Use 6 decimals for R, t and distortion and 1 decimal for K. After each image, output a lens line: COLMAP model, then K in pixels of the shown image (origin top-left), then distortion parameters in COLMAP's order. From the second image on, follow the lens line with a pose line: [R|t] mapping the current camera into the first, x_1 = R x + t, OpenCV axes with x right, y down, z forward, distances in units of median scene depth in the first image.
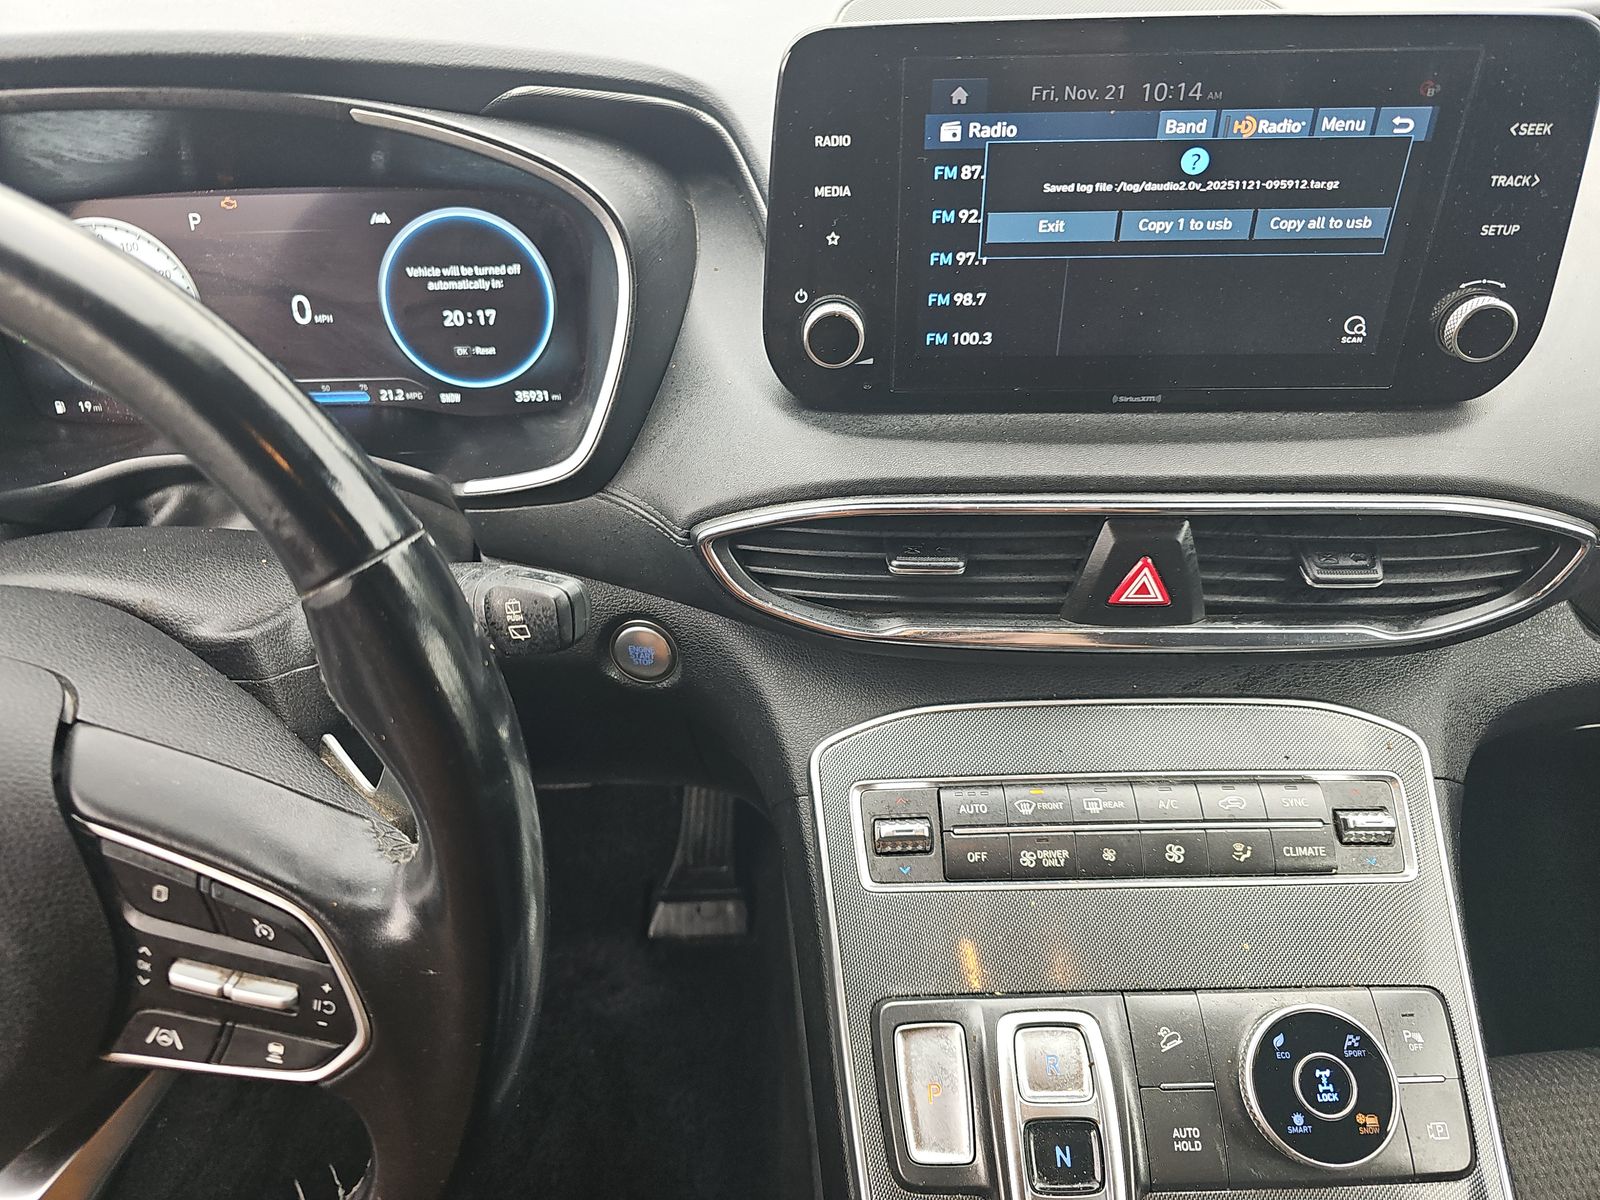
lens RADIAL K [[1054.0, 0, 790.7], [0, 1054.0, 613.6], [0, 0, 1]] dist [0.048455, -0.058235]
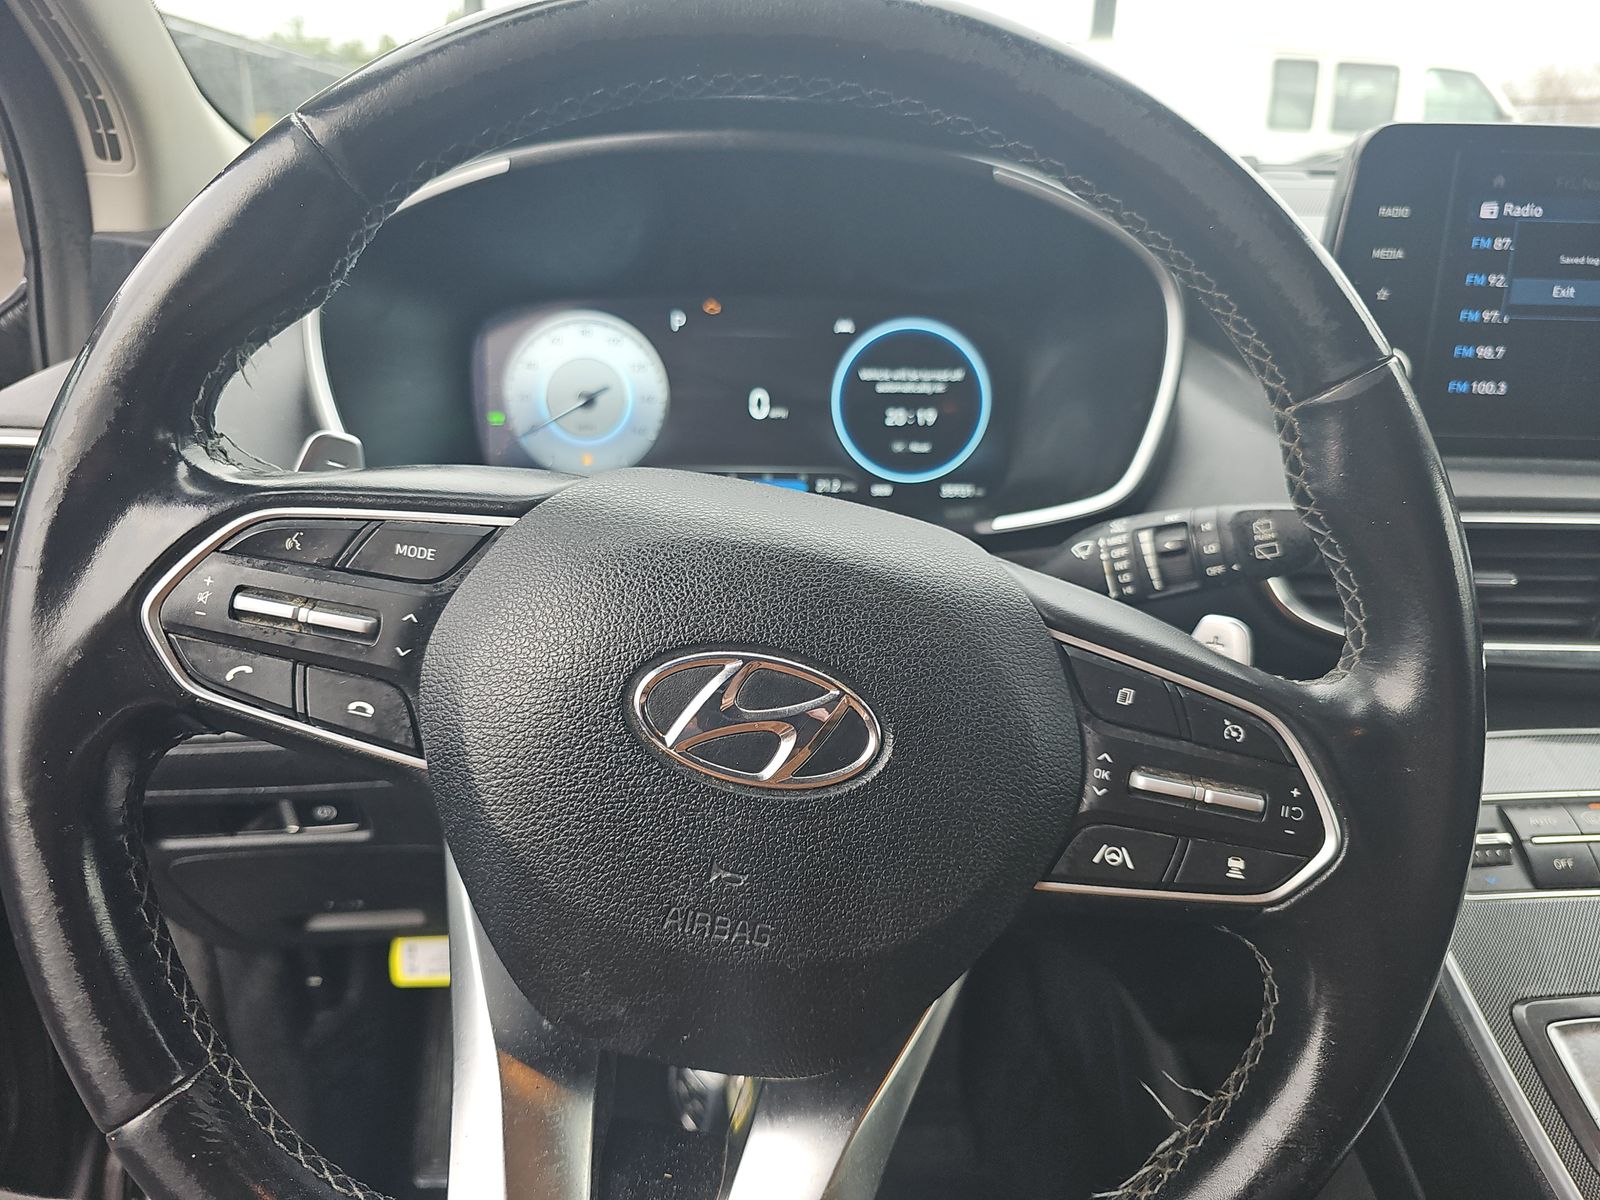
lens RADIAL K [[1084.9, 0, 818.8], [0, 1084.9, 631.8], [0, 0, 1]] dist [0.002234, -0.004577]
pose [[0.997653, 0.023453, 0.064327, -0.479033], [-0.004691, 0.960712, -0.277508, 0.247538], [-0.068308, 0.276555, 0.958567, 0.007030]]
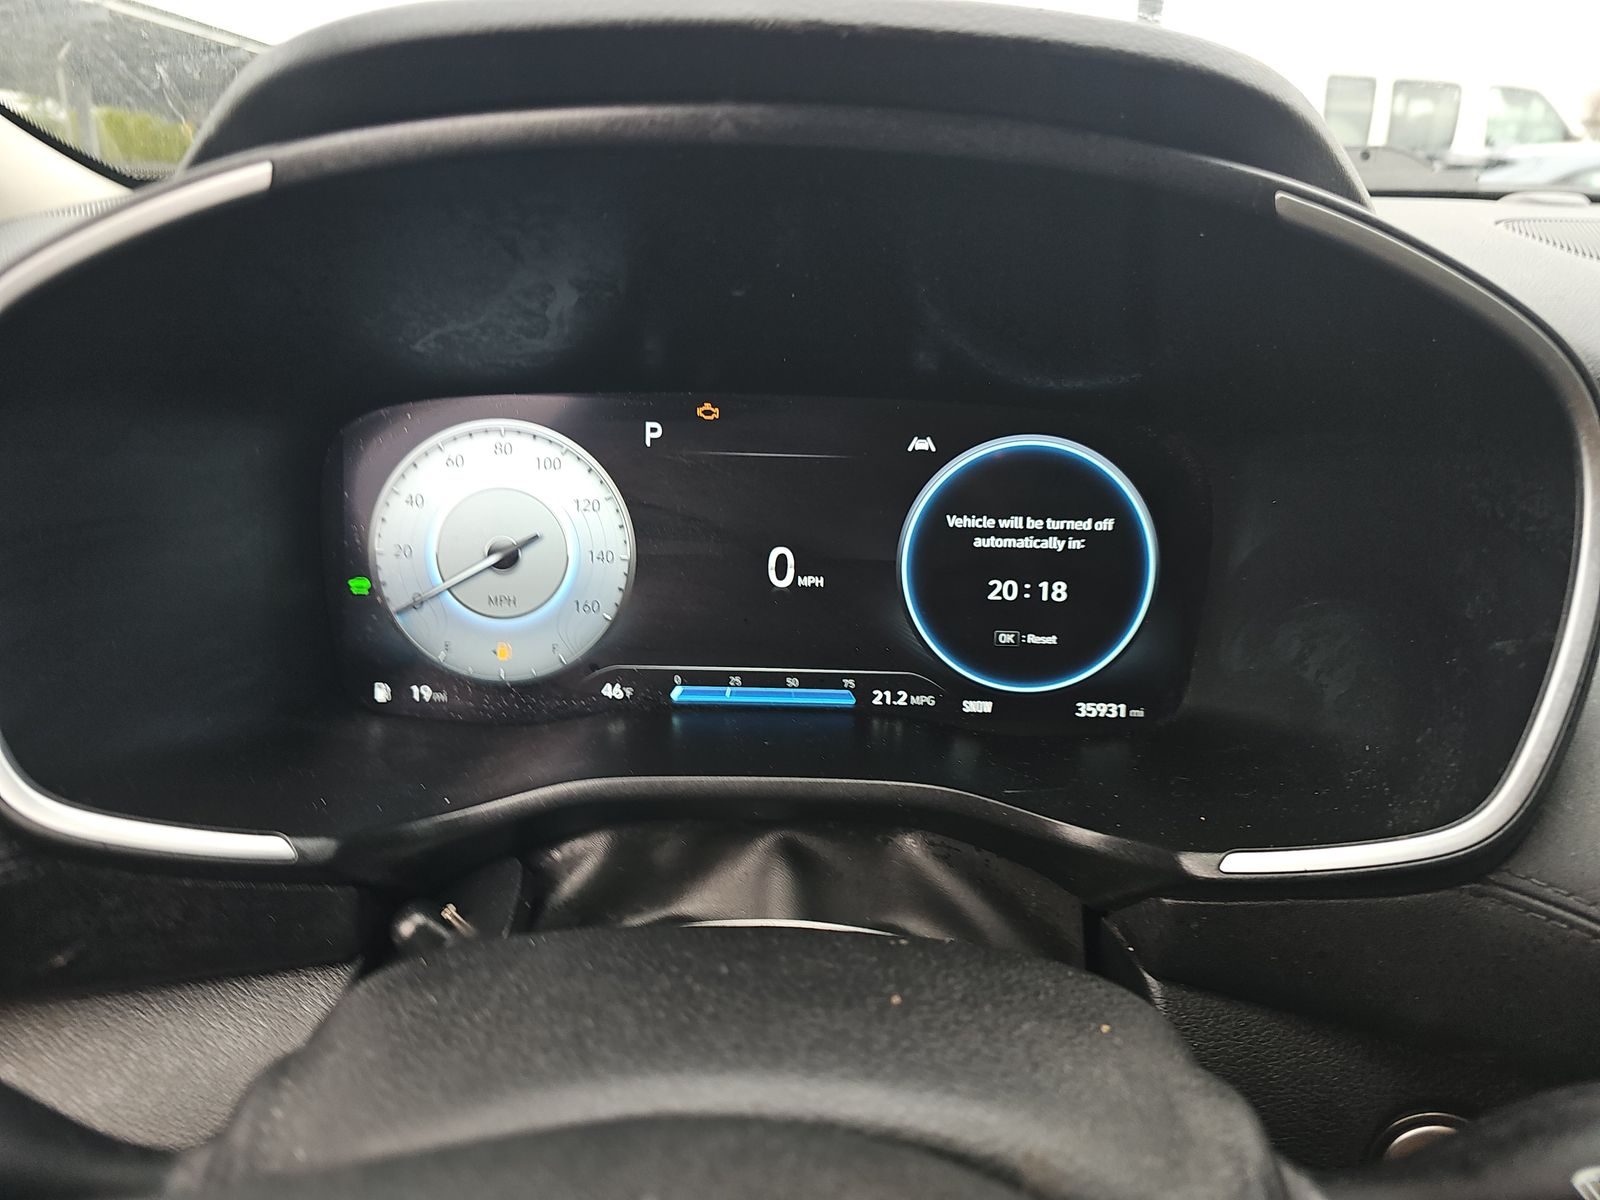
lens RADIAL K [[1054.0, 0, 790.7], [0, 1054.0, 613.6], [0, 0, 1]] dist [0.048455, -0.058235]
pose [[0.998601, 0.051095, 0.013587, -0.475609], [-0.044796, 0.954175, -0.295878, -0.064790], [-0.028082, 0.294855, 0.955129, 0.390031]]
